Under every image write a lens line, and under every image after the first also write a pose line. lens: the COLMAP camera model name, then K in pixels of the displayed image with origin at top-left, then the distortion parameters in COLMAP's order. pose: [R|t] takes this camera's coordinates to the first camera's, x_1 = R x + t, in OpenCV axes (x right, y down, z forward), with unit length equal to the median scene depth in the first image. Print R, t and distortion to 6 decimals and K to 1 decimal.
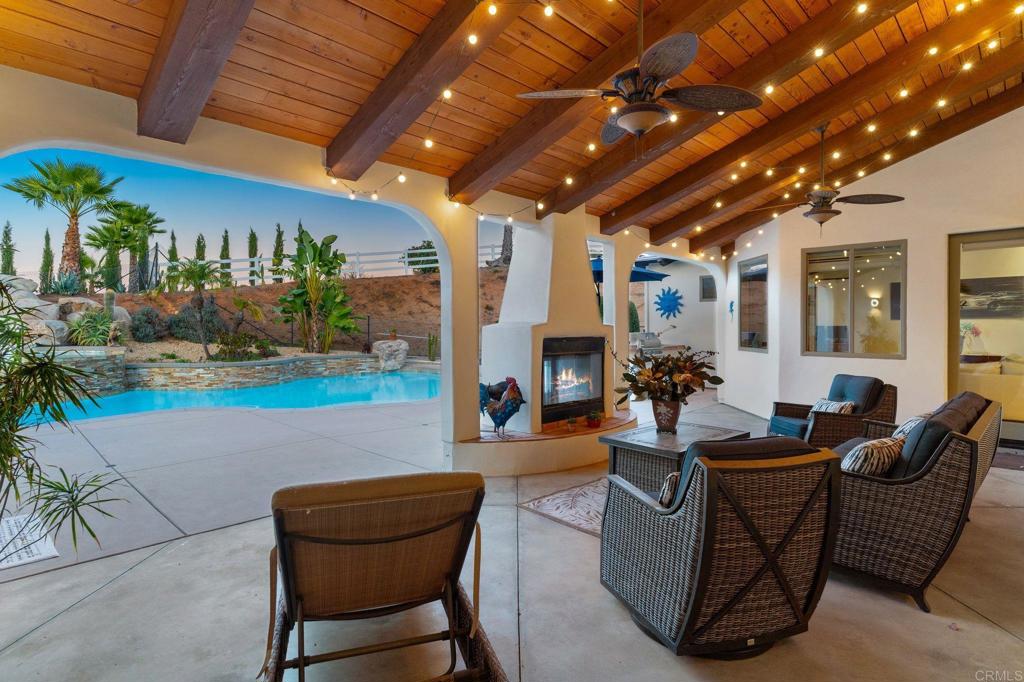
lens RADIAL K [[535.0, 0, 514.3], [0, 535.0, 335.8], [0, 0, 1]] dist [-0.004593, 0.001182]
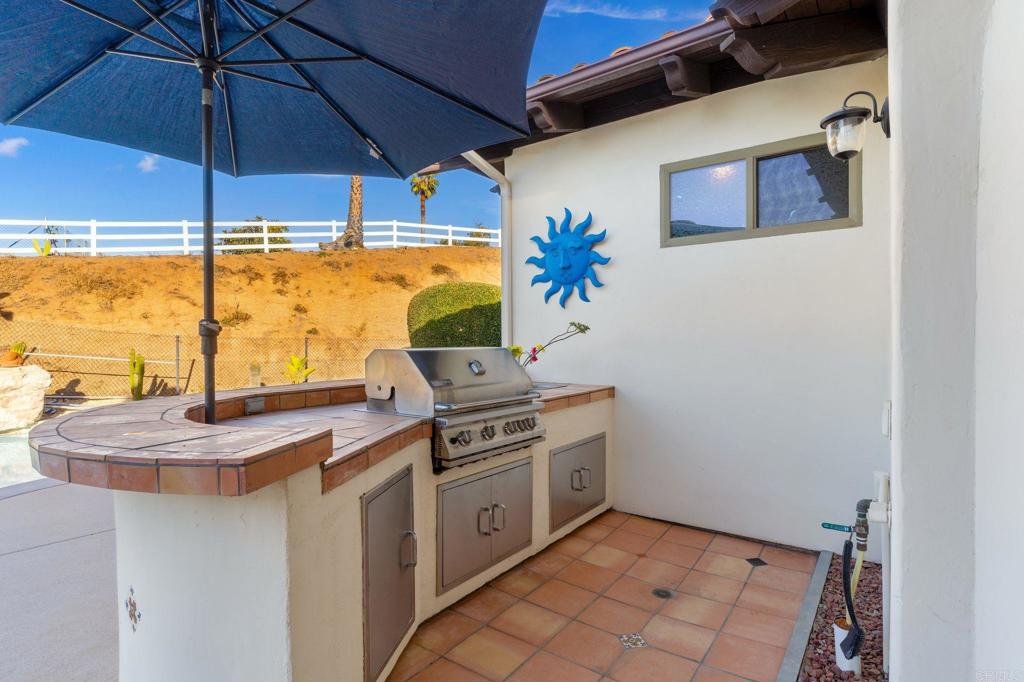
lens RADIAL K [[535.0, 0, 509.9], [0, 535.0, 343.2], [0, 0, 1]] dist [-0.004593, 0.001182]
pose [[0.990105, -0.005319, 0.140231, 0.204026], [0.007252, 0.999886, -0.013279, -0.004402], [-0.140144, 0.014164, 0.990030, 0.667070]]
